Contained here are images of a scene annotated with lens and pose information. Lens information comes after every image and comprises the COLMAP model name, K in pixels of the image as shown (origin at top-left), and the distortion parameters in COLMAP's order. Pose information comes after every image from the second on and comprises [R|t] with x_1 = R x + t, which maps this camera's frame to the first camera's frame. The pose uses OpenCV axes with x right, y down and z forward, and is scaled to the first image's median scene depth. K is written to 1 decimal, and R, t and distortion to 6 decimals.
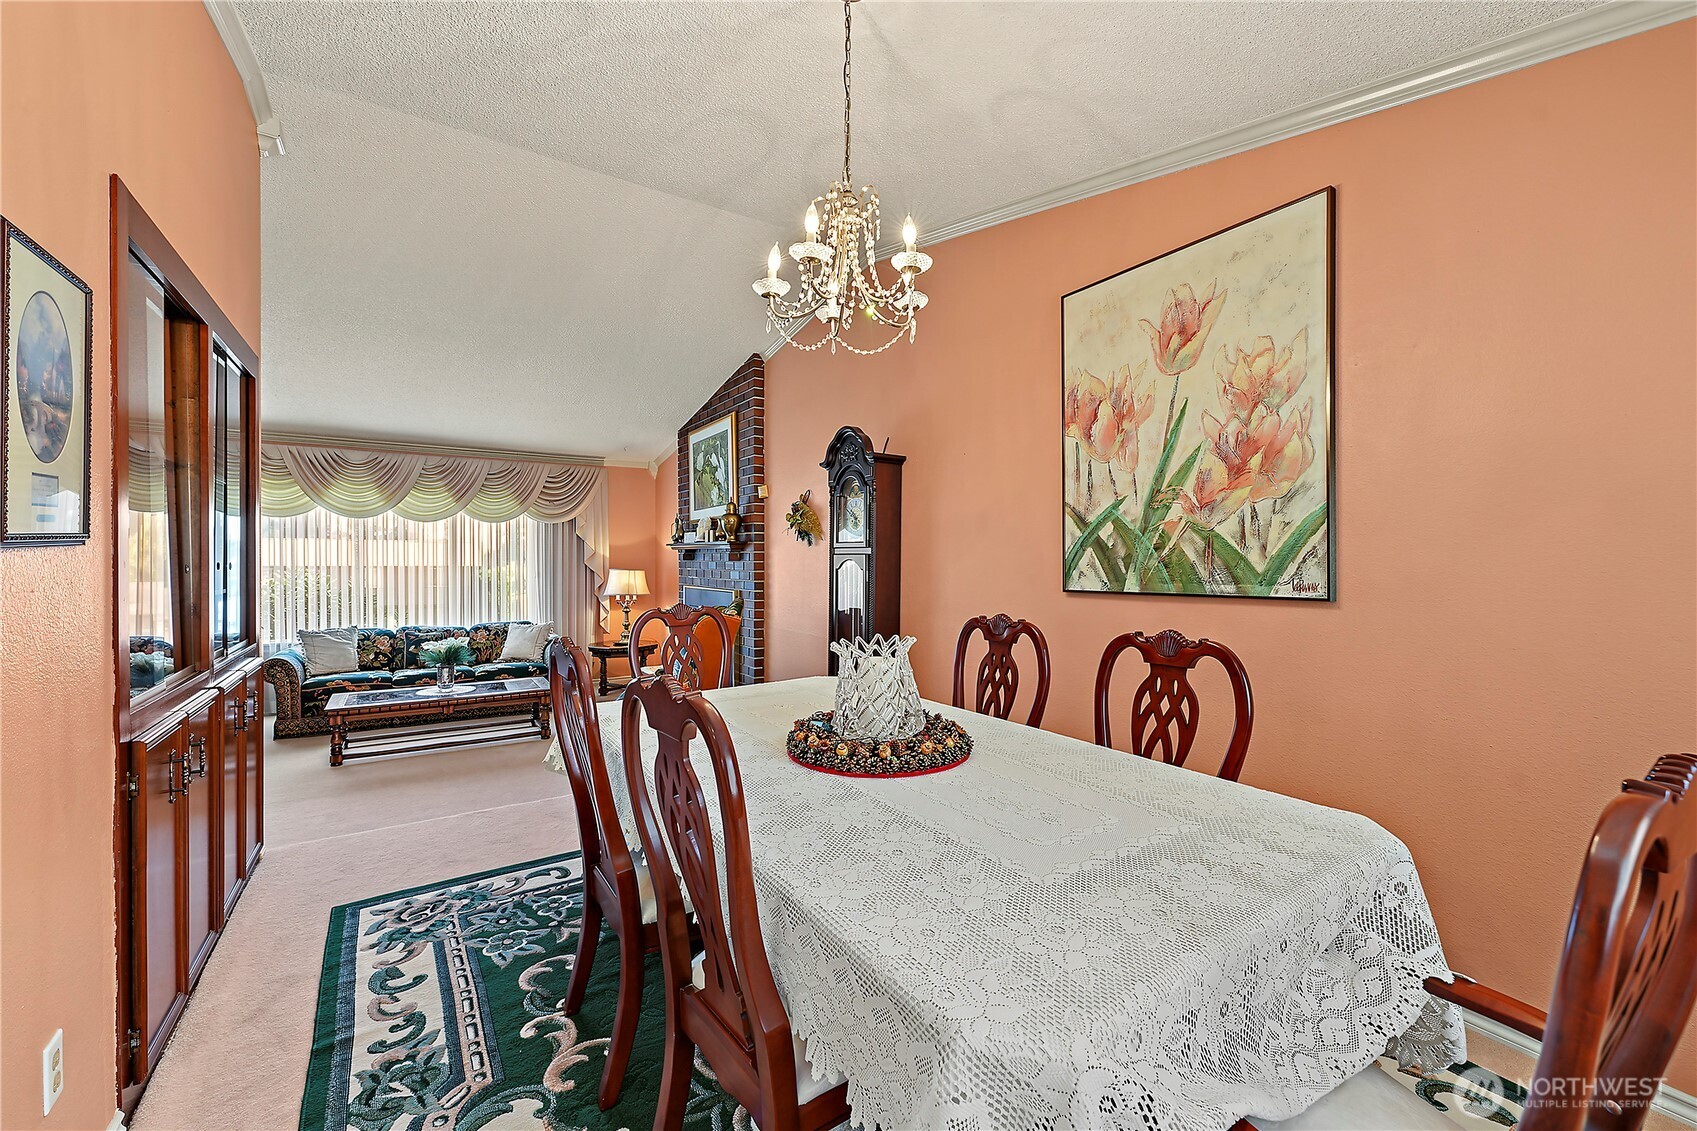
lens RADIAL K [[688.4, 0, 857.0], [0, 688.4, 563.3], [0, 0, 1]] dist [0.000644, 0.000081]
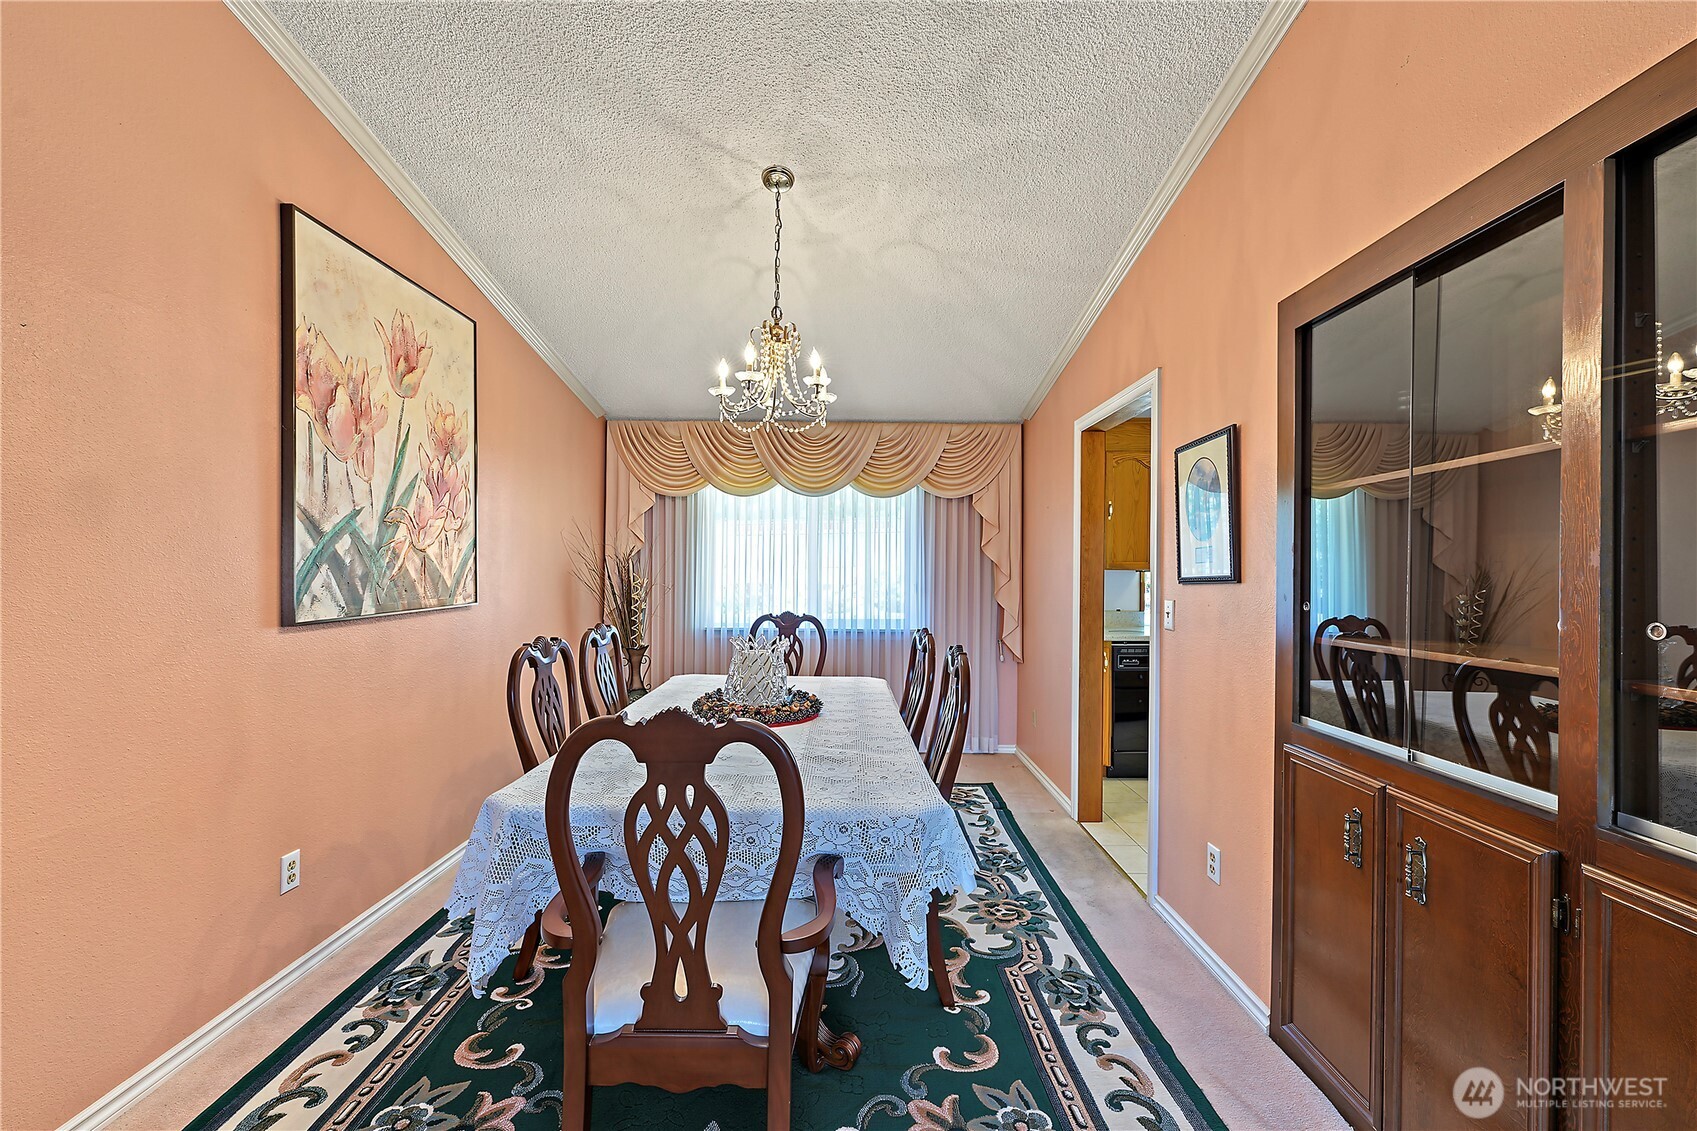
lens RADIAL K [[687.0, 0, 837.0], [0, 687.0, 565.1], [0, 0, 1]] dist [-0.001991, -0.000064]
pose [[-0.822720, -0.006631, 0.568408, -0.664032], [-0.008231, 0.999966, -0.000247, -0.030367], [-0.568387, -0.004882, -0.822747, 1.501470]]
